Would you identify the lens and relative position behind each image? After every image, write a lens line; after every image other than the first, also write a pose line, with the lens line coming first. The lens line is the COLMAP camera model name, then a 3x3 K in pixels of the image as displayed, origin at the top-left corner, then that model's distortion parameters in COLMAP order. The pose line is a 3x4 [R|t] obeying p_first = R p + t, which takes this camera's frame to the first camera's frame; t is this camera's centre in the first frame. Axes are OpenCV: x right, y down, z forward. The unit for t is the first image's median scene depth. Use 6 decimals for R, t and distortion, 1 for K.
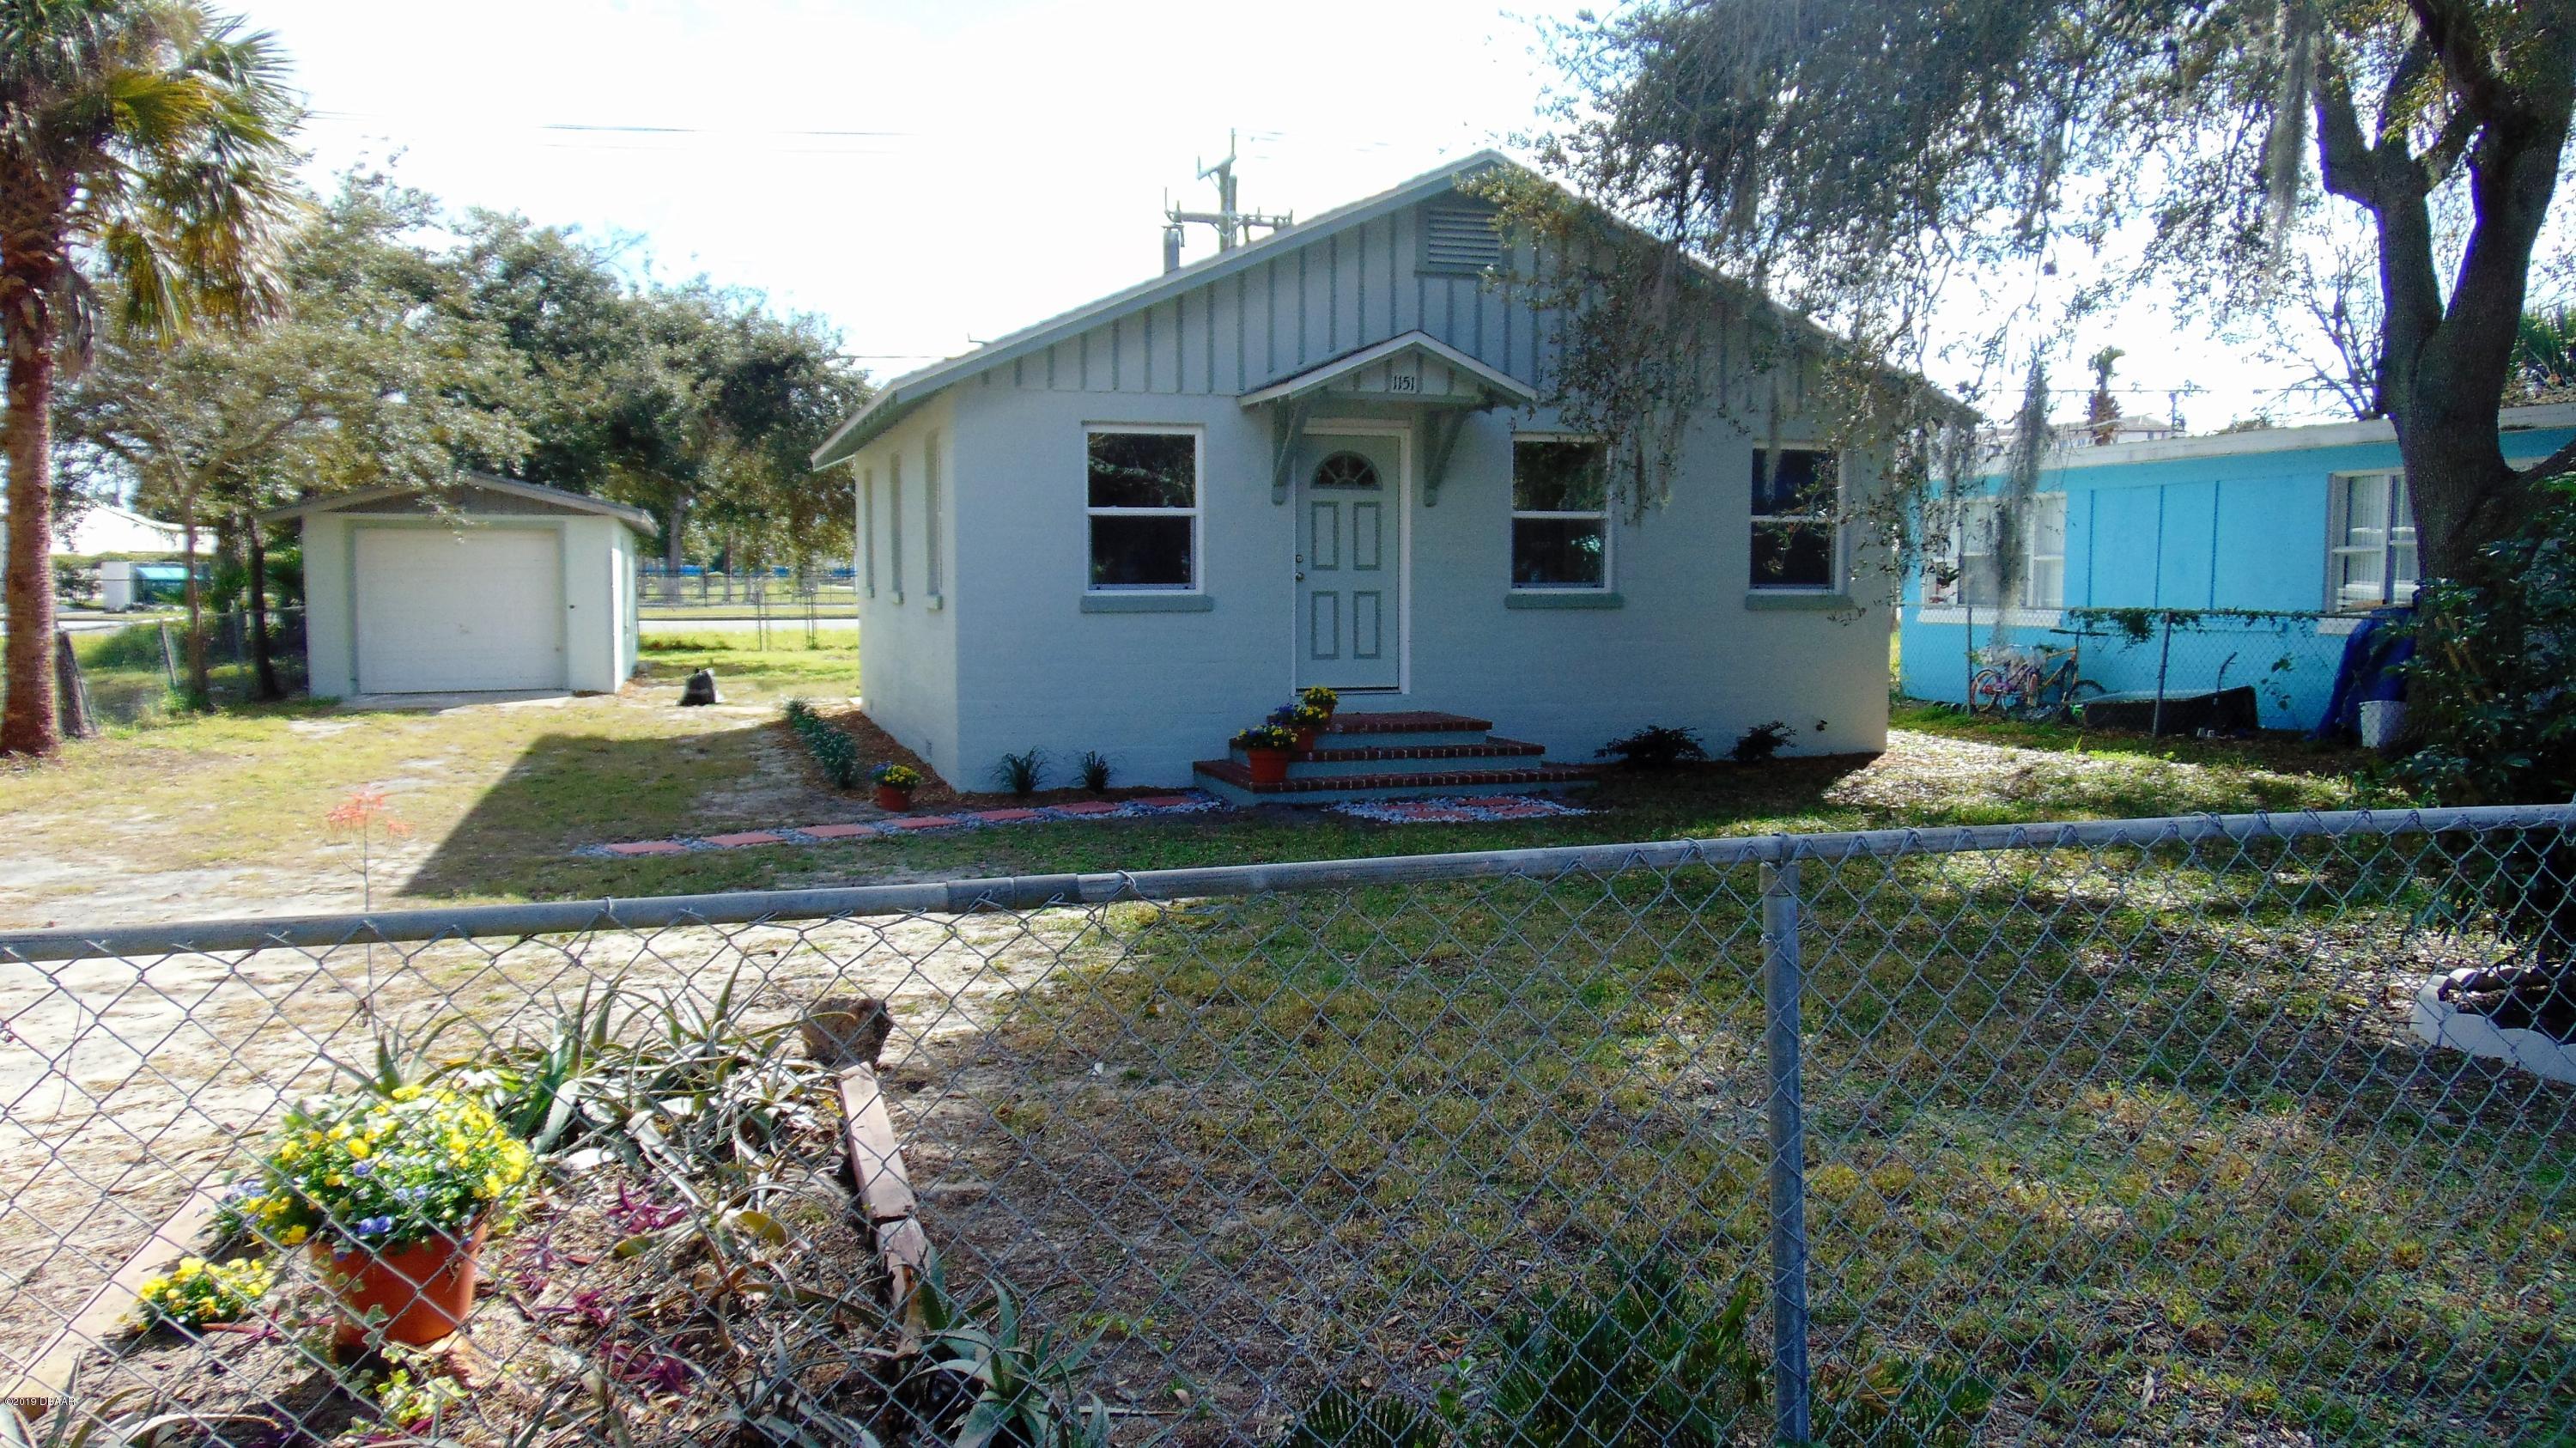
lens RADIAL K [[1927.1, 0, 1288.0], [0, 1927.1, 724.0], [0, 0, 1]] dist [-0.037386, 0.060177]
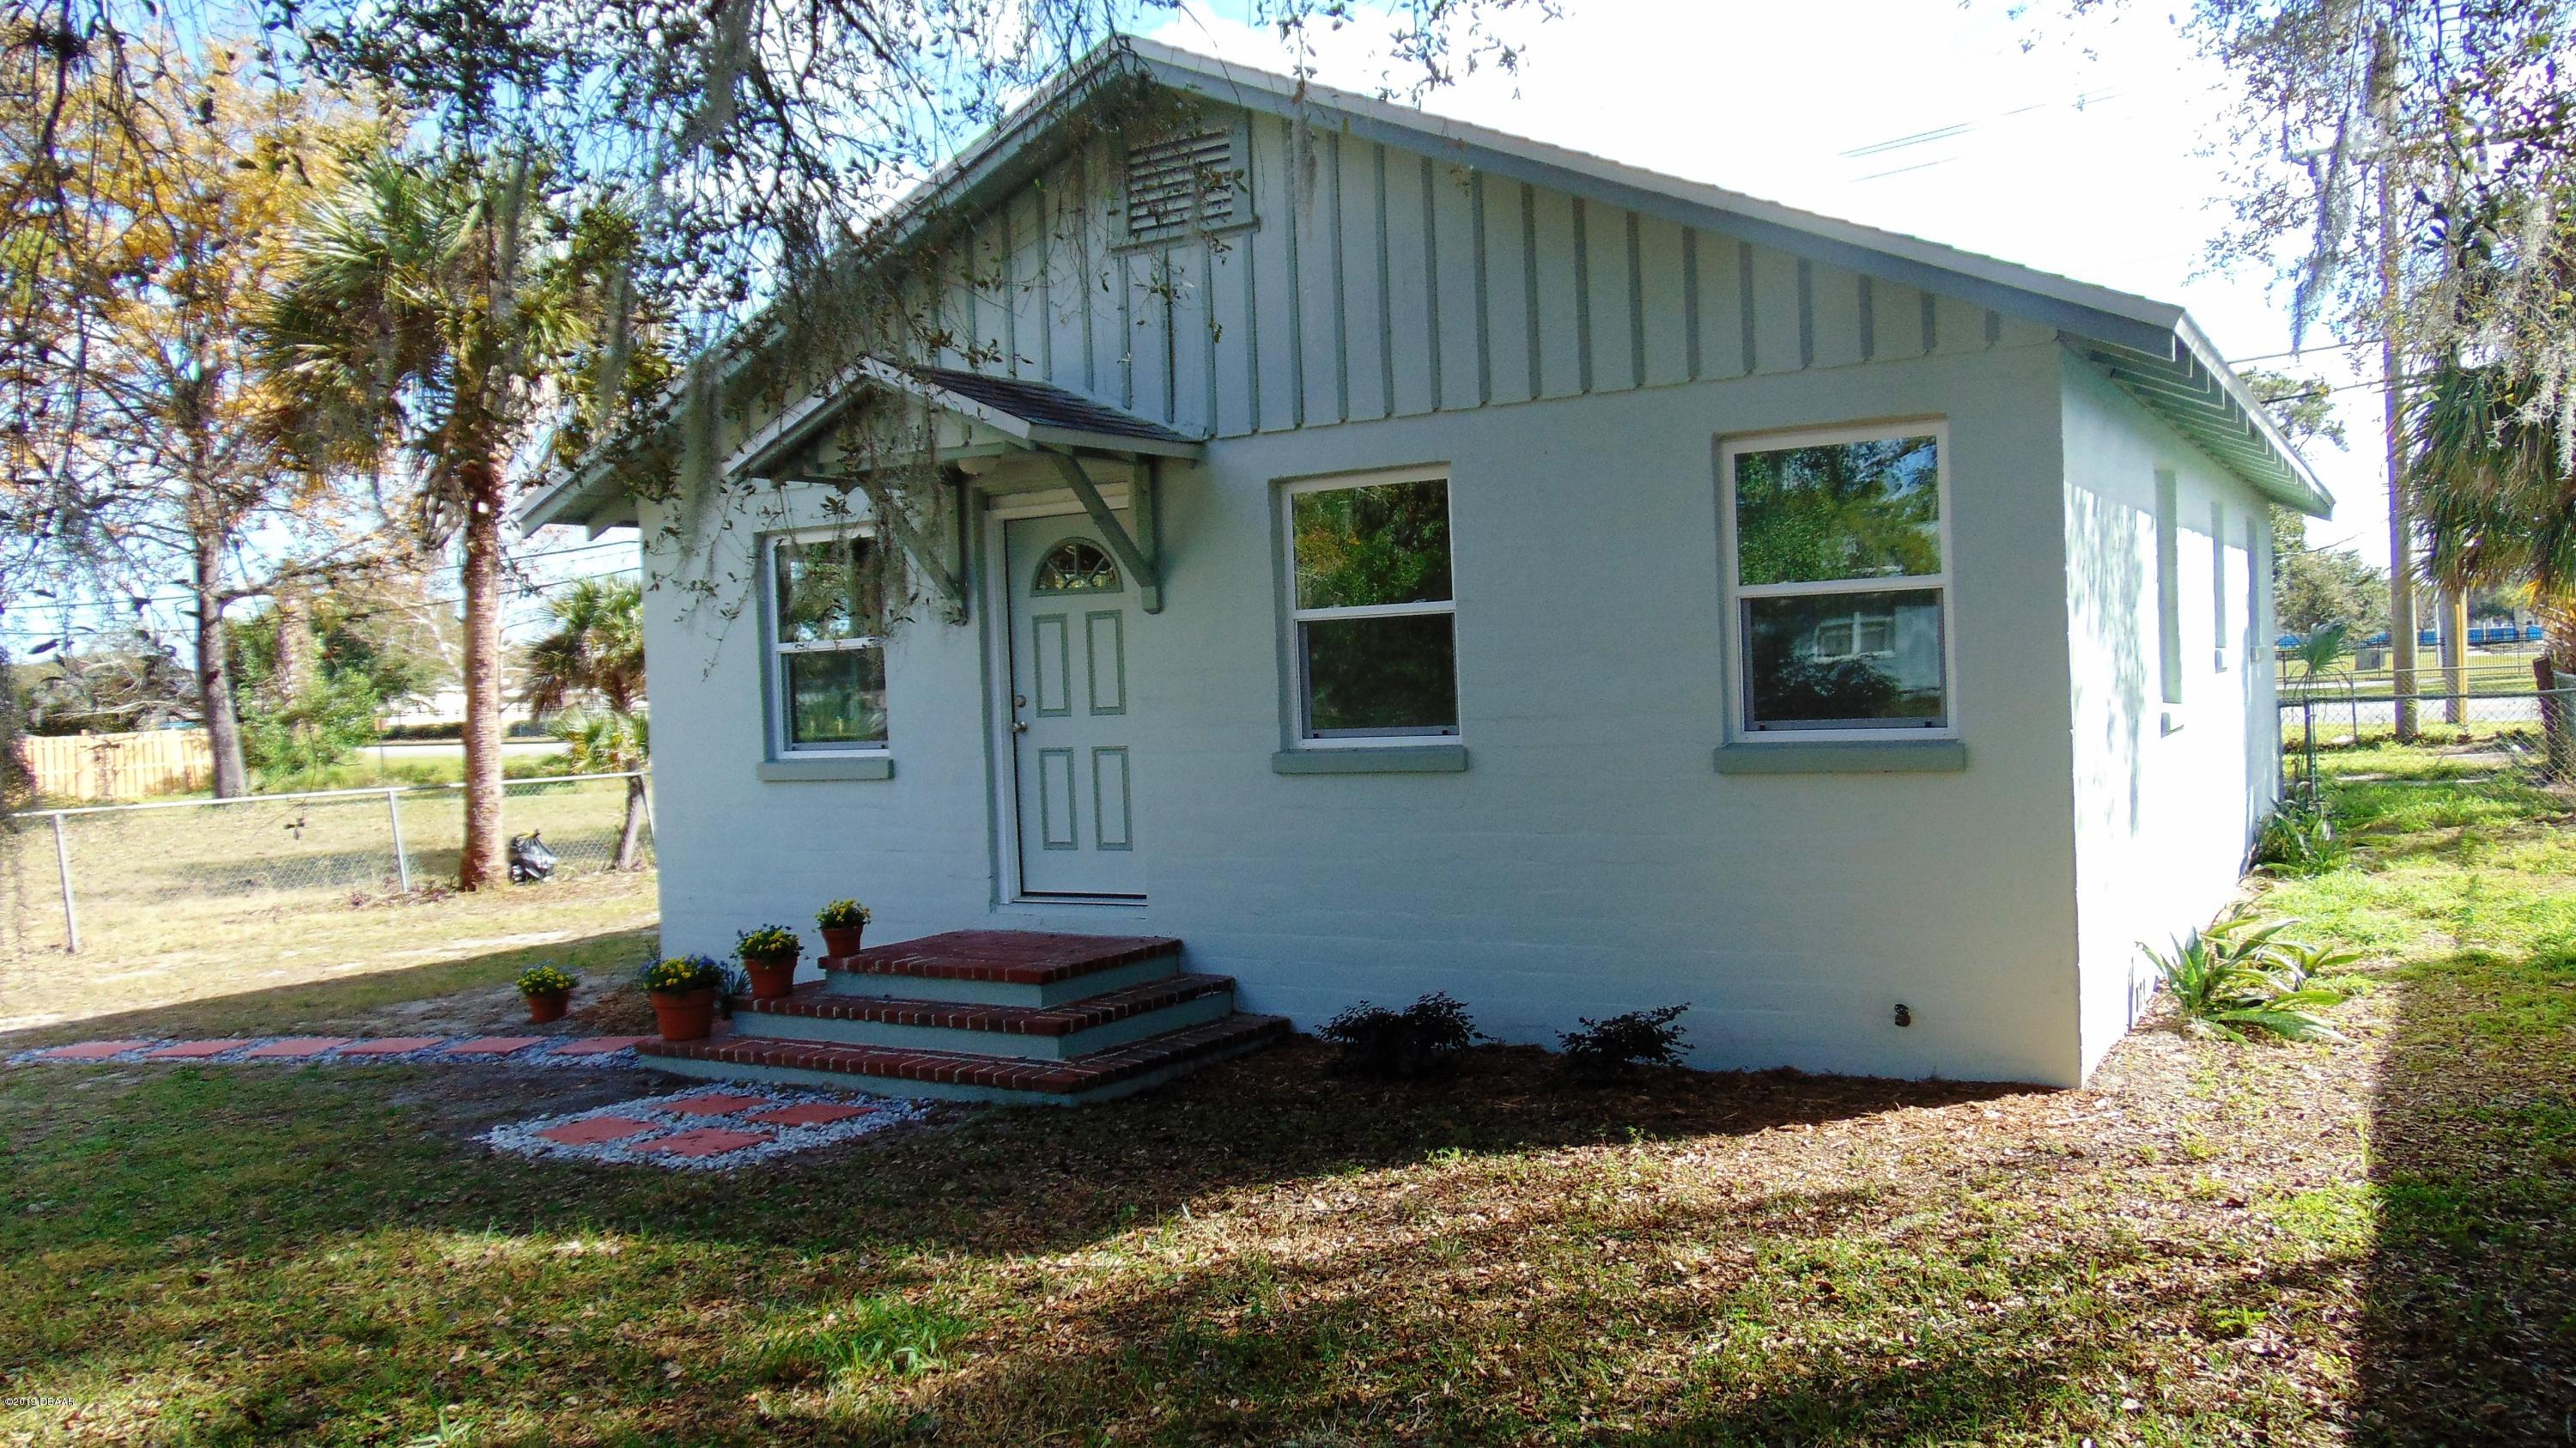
lens RADIAL K [[1940.4, 0, 1288.0], [0, 1940.4, 724.0], [0, 0, 1]] dist [-0.001539, 0.002036]
pose [[0.669010, -0.012123, -0.743155, 0.573850], [-0.018221, 0.999299, -0.032705, -0.056260], [0.743030, 0.035422, 0.668320, 0.605744]]
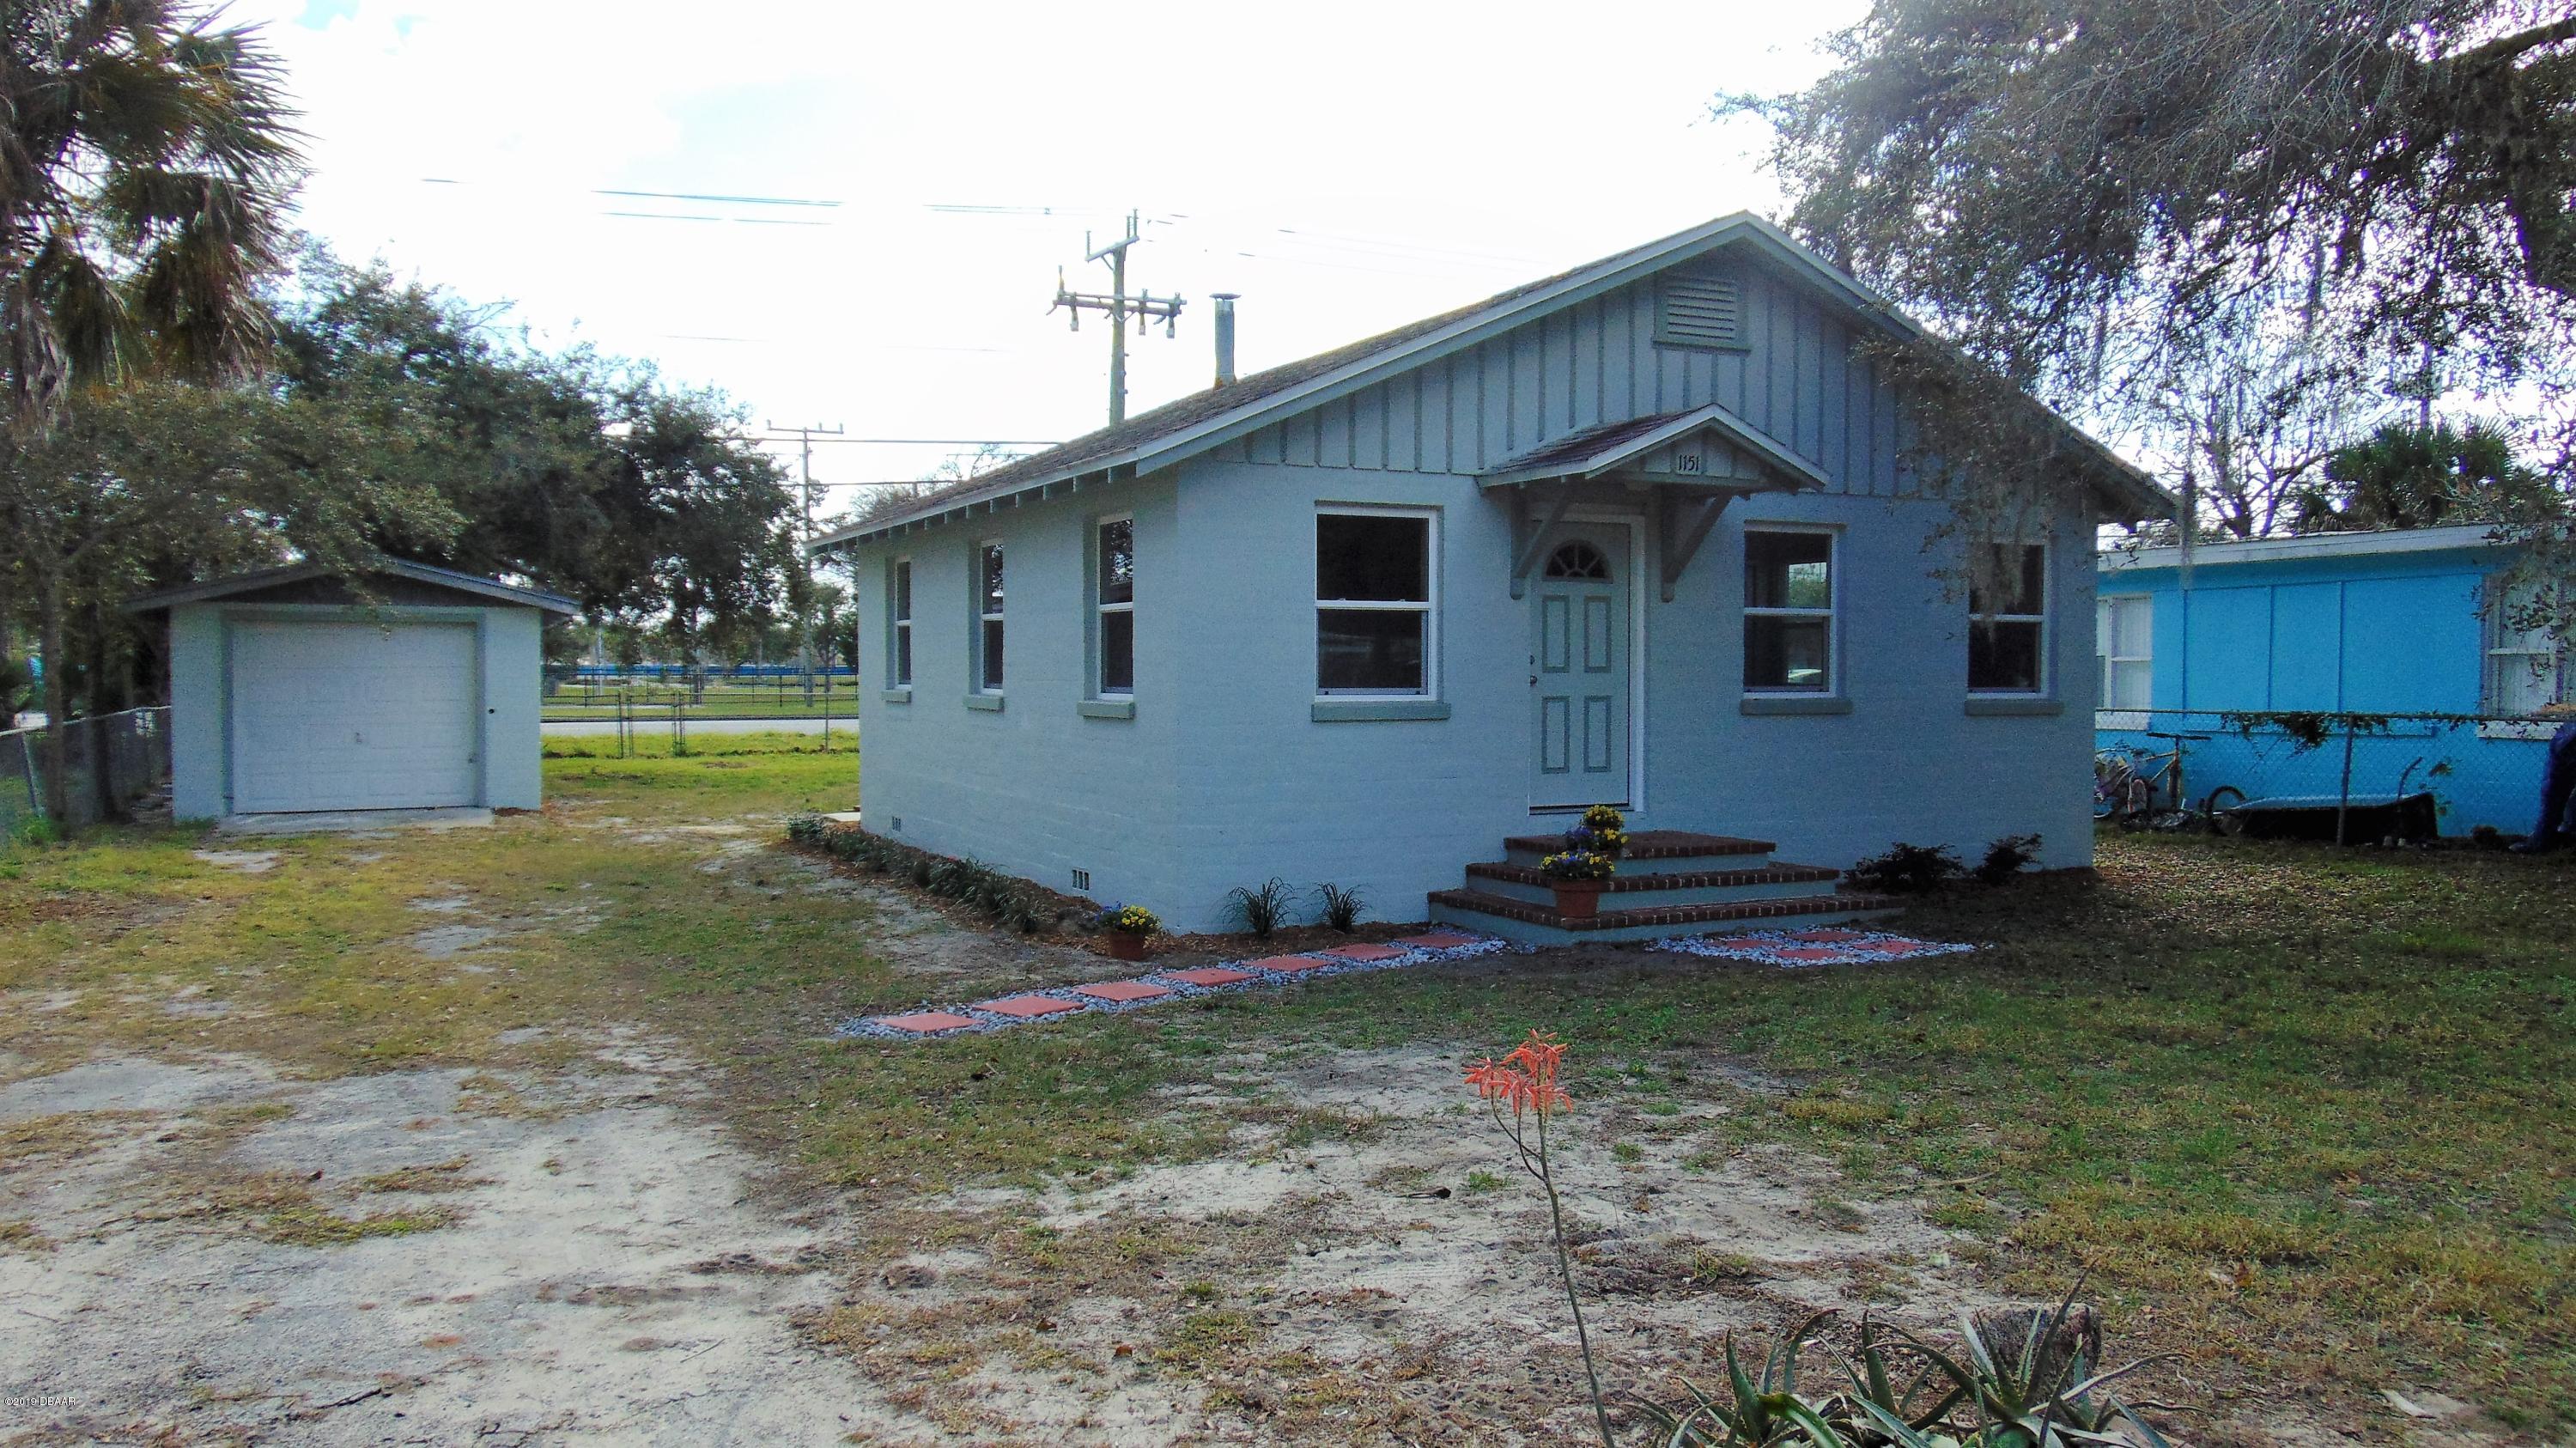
lens RADIAL K [[1927.1, 0, 1288.0], [0, 1927.1, 724.0], [0, 0, 1]] dist [-0.037386, 0.060177]
pose [[0.989446, -0.003052, 0.144871, -0.230711], [0.010430, 0.998685, -0.050194, -0.012748], [-0.144527, 0.051176, 0.988177, 0.140869]]
